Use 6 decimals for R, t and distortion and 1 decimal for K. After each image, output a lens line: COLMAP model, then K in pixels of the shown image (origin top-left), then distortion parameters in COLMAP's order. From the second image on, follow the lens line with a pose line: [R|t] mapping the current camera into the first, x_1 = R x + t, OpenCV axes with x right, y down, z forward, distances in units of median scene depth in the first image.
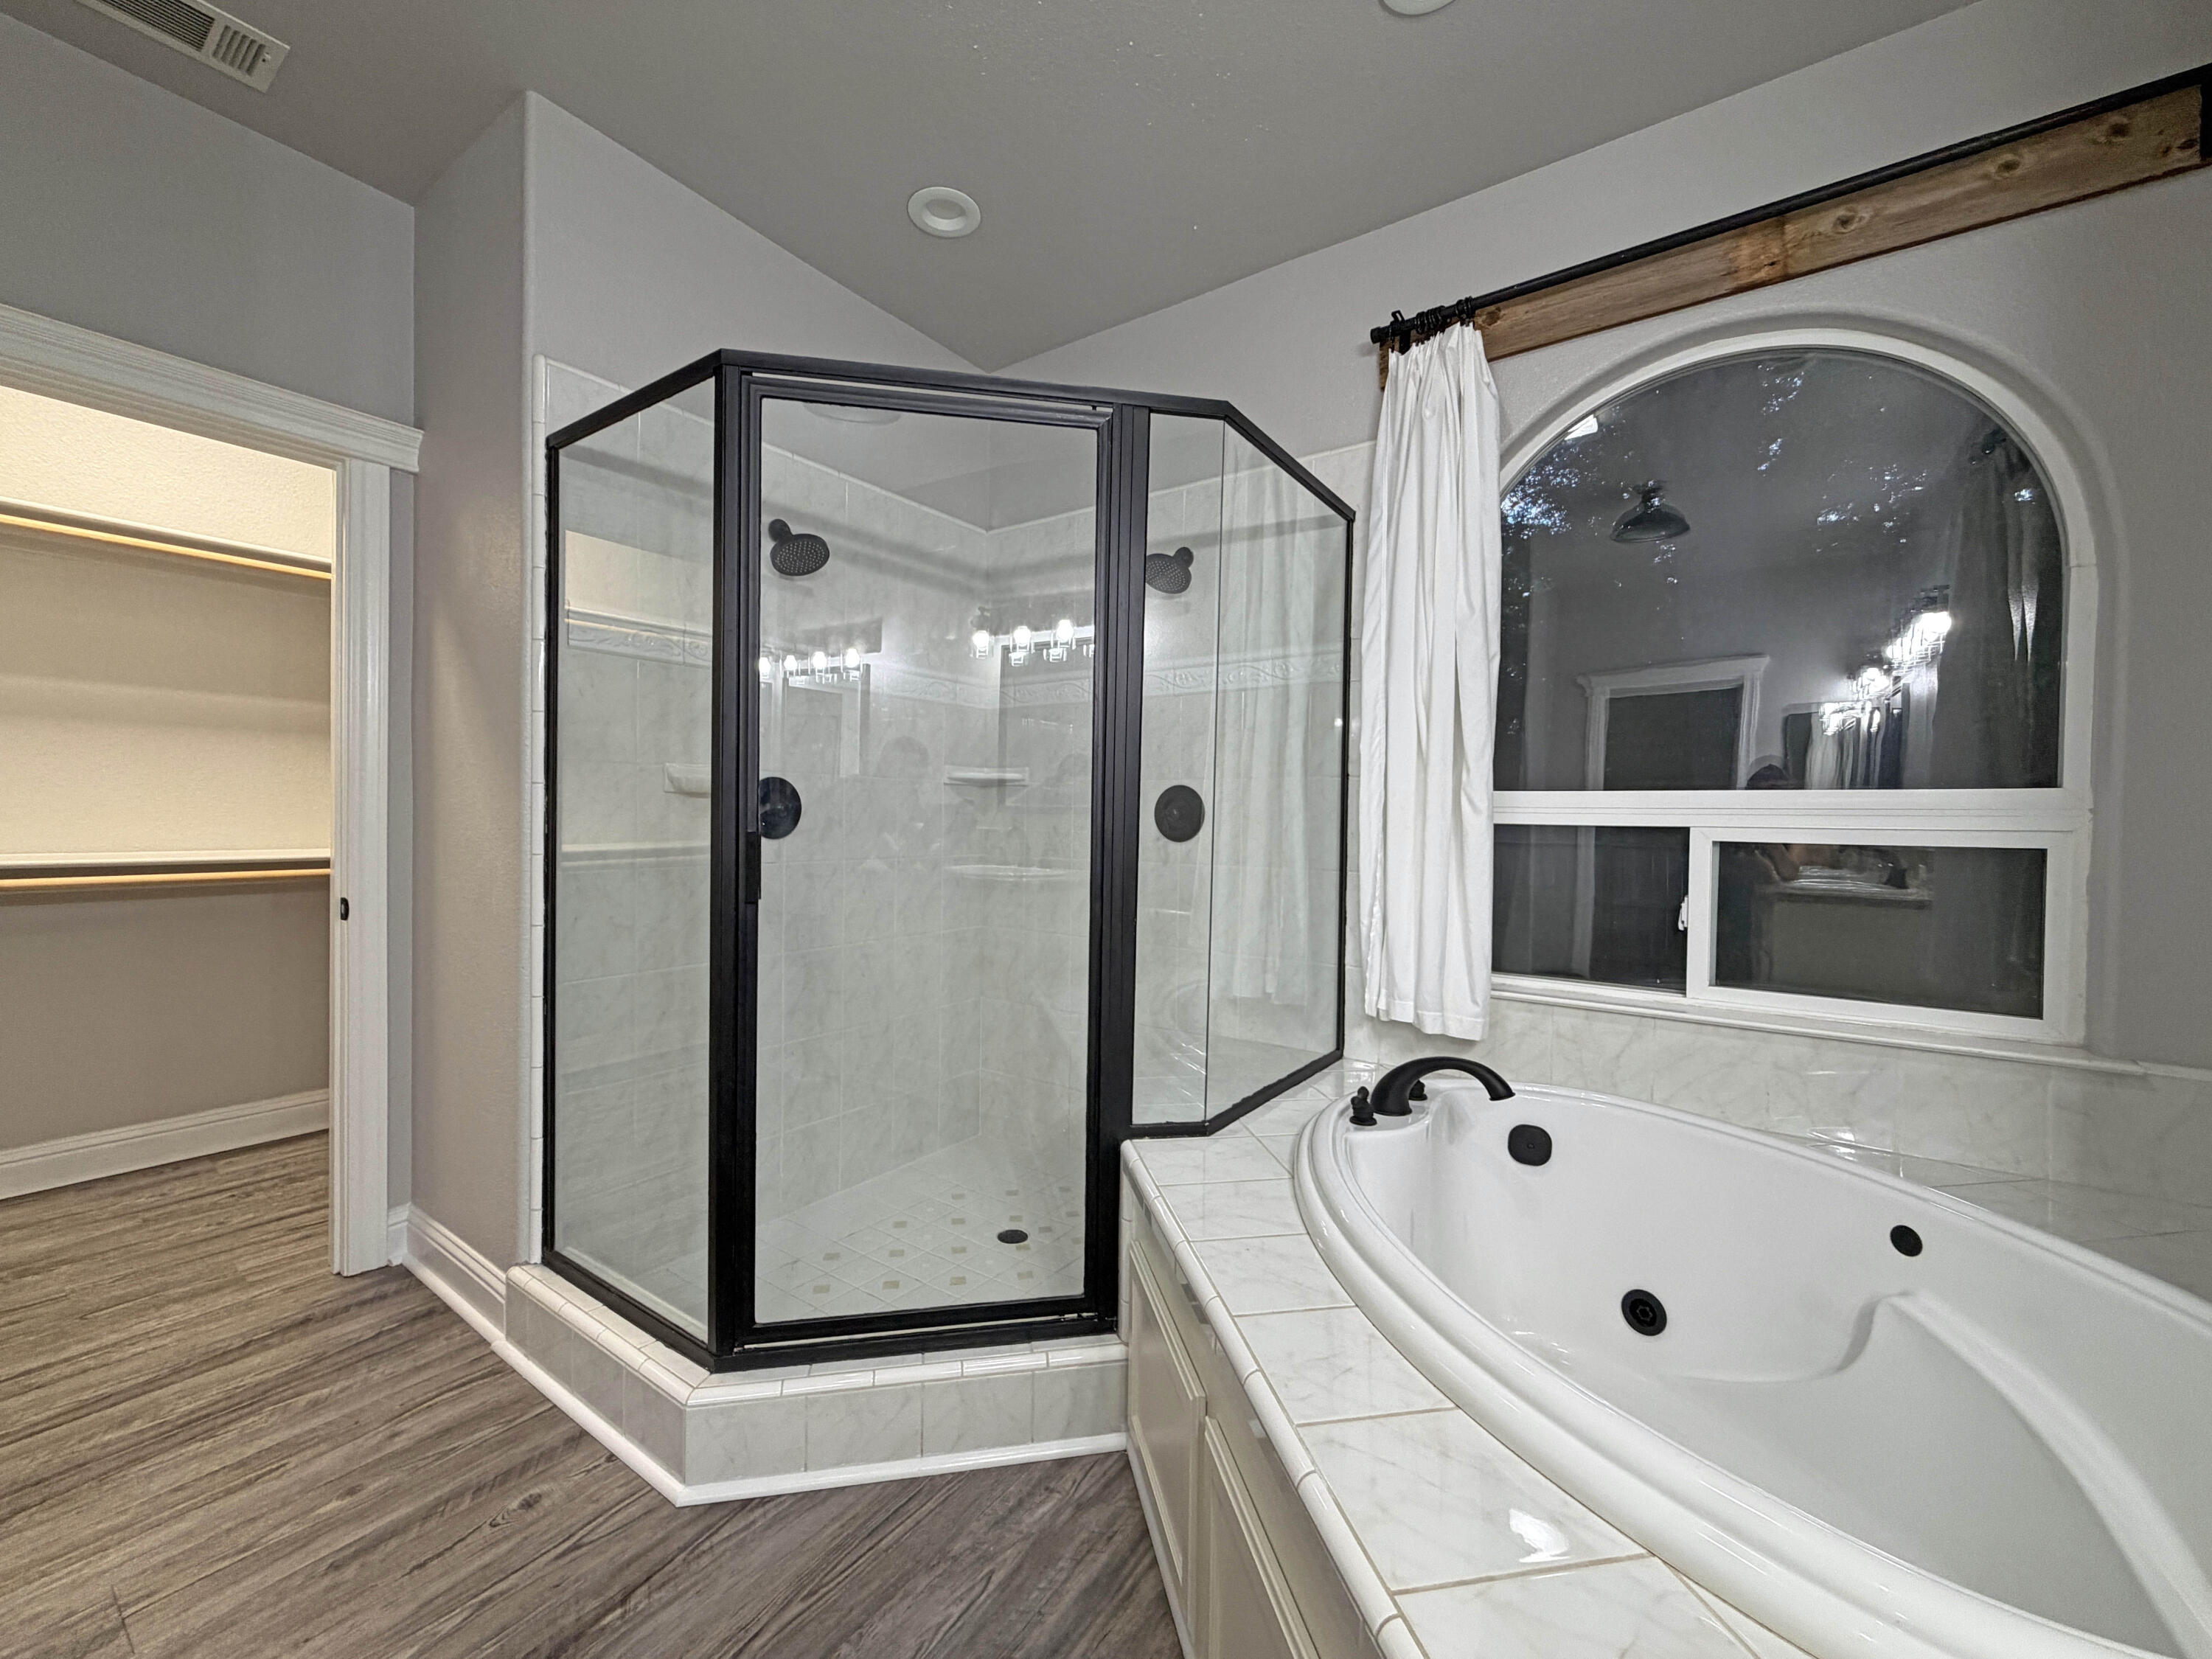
lens RADIAL K [[882.5, 0, 1094.9], [0, 882.5, 828.7], [0, 0, 1]] dist [-0.001609, 0.000709]
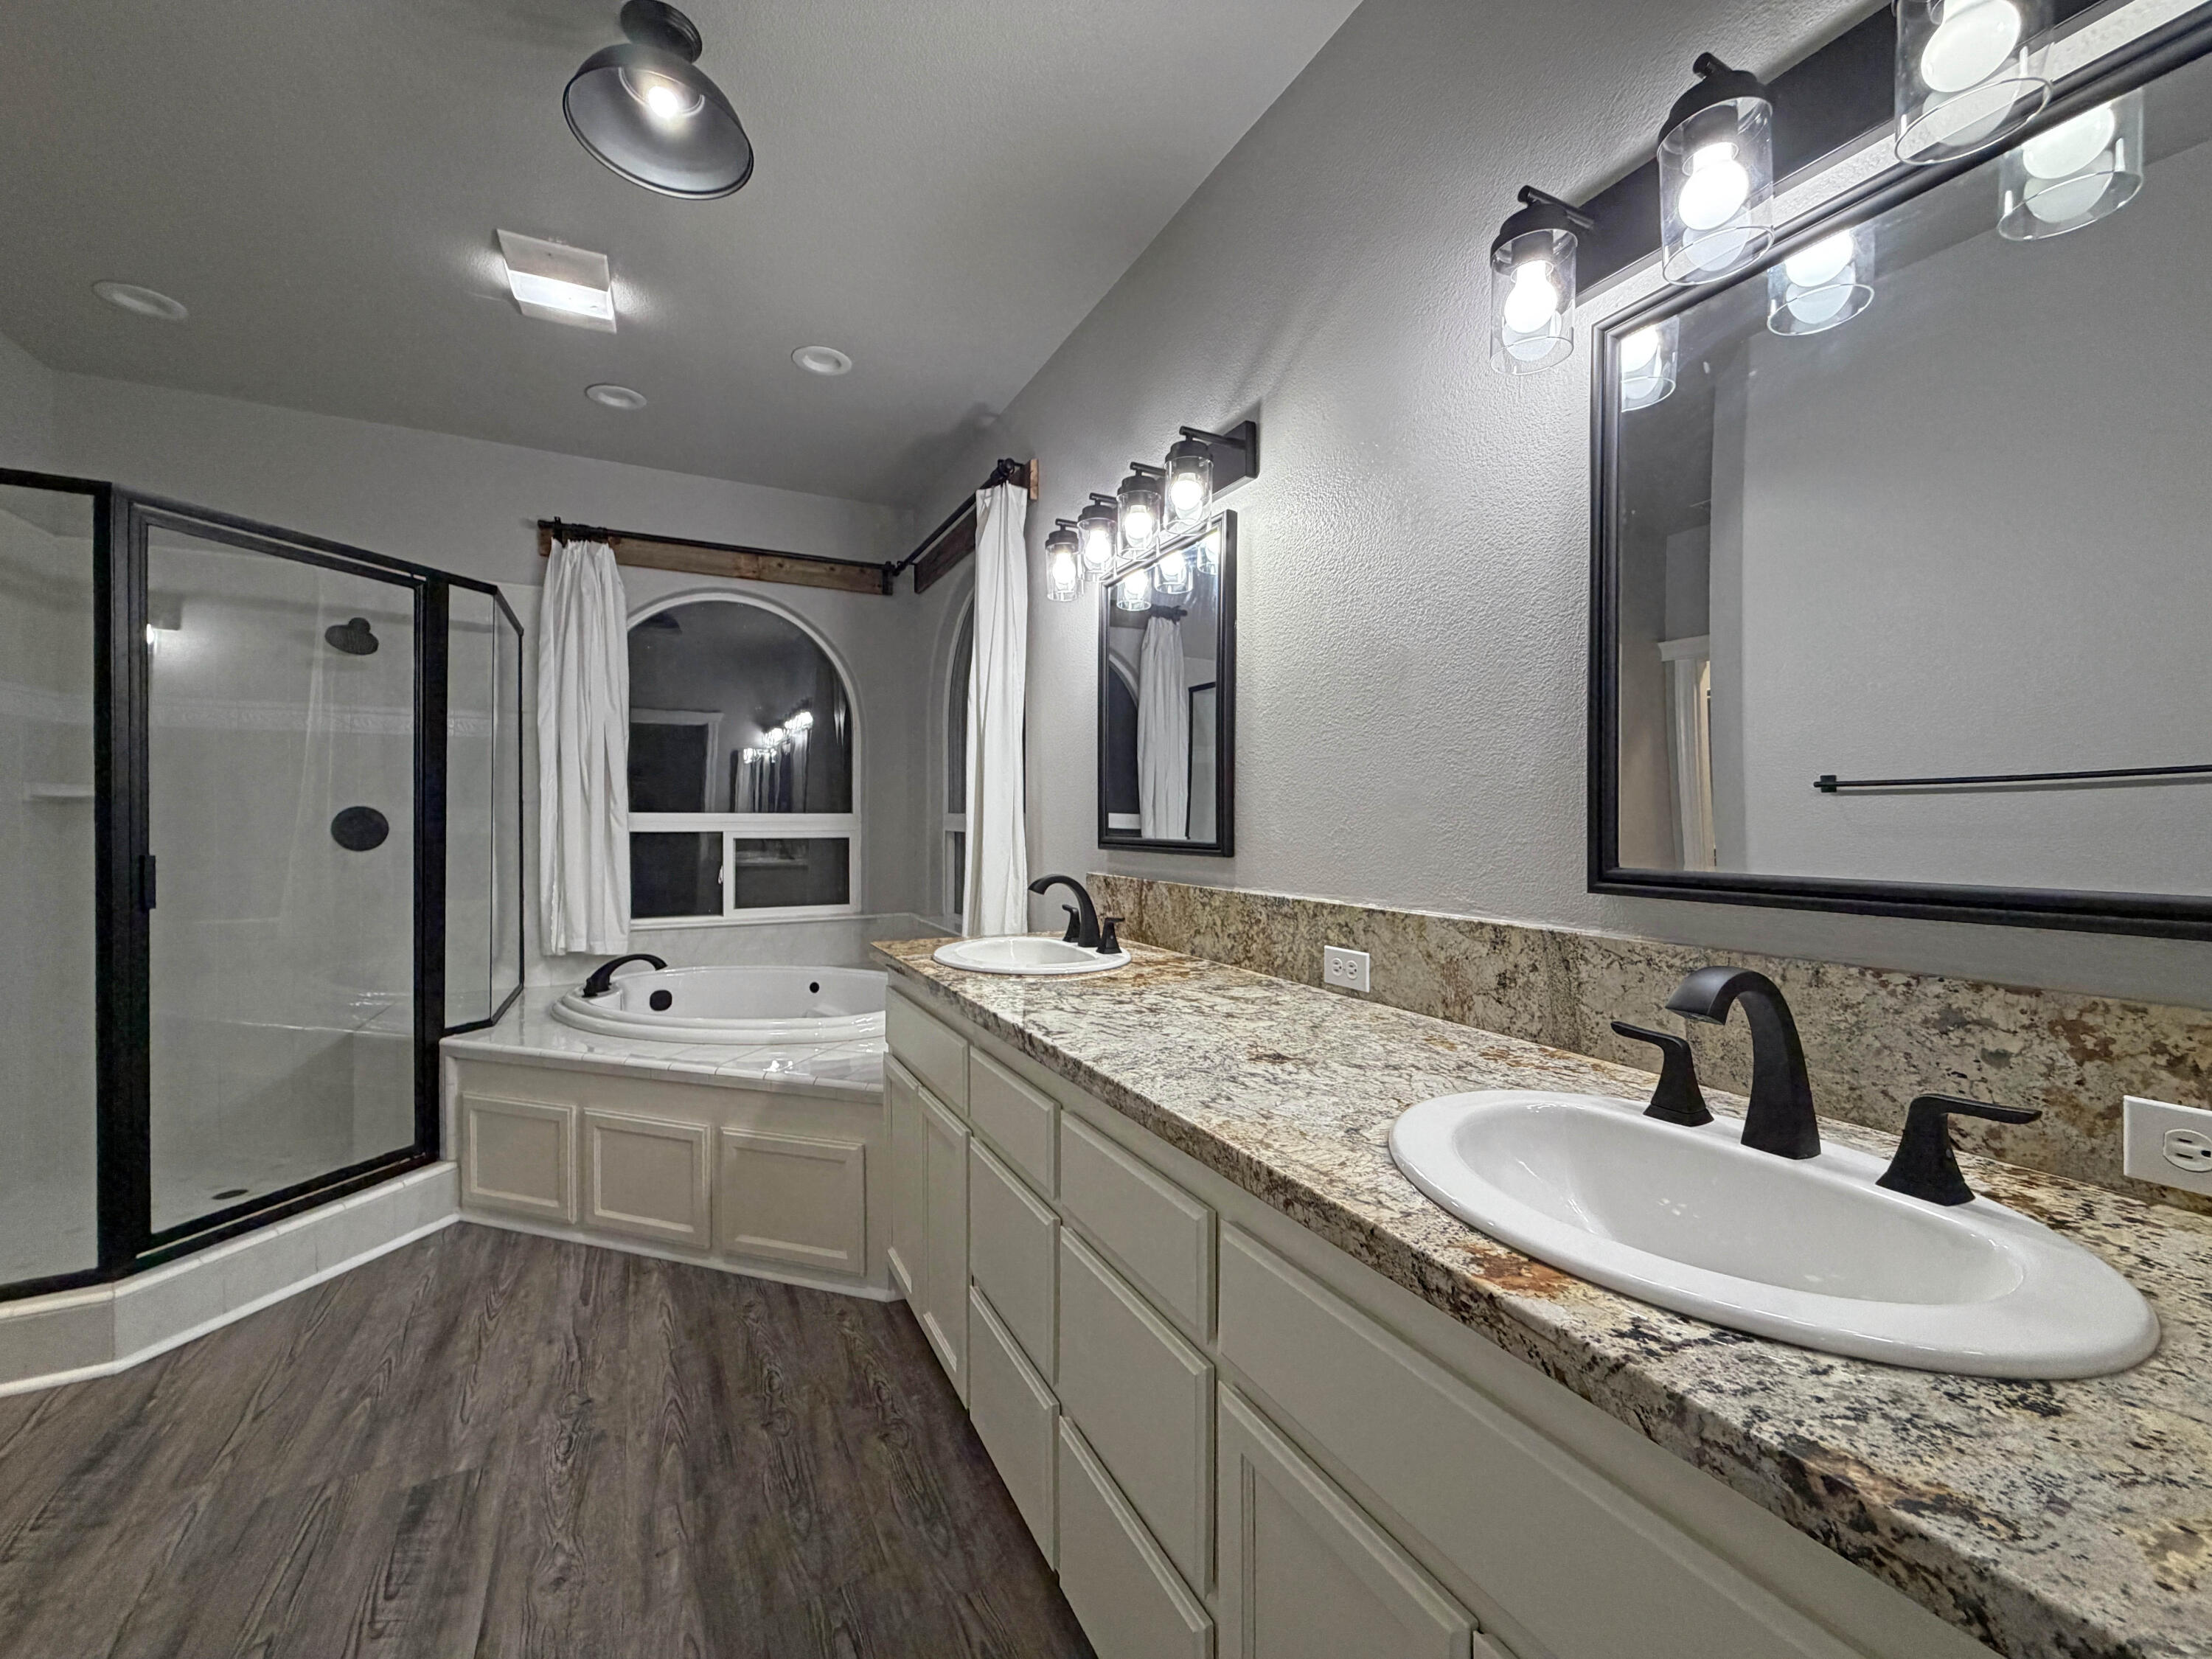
lens RADIAL K [[882.5, 0, 1098.4], [0, 882.5, 827.4], [0, 0, 1]] dist [-0.001609, 0.000709]
pose [[0.459059, -0.021896, 0.888136, -0.712264], [0.016552, 0.999734, 0.016092, -0.029190], [-0.888252, 0.007313, 0.459299, -0.676736]]
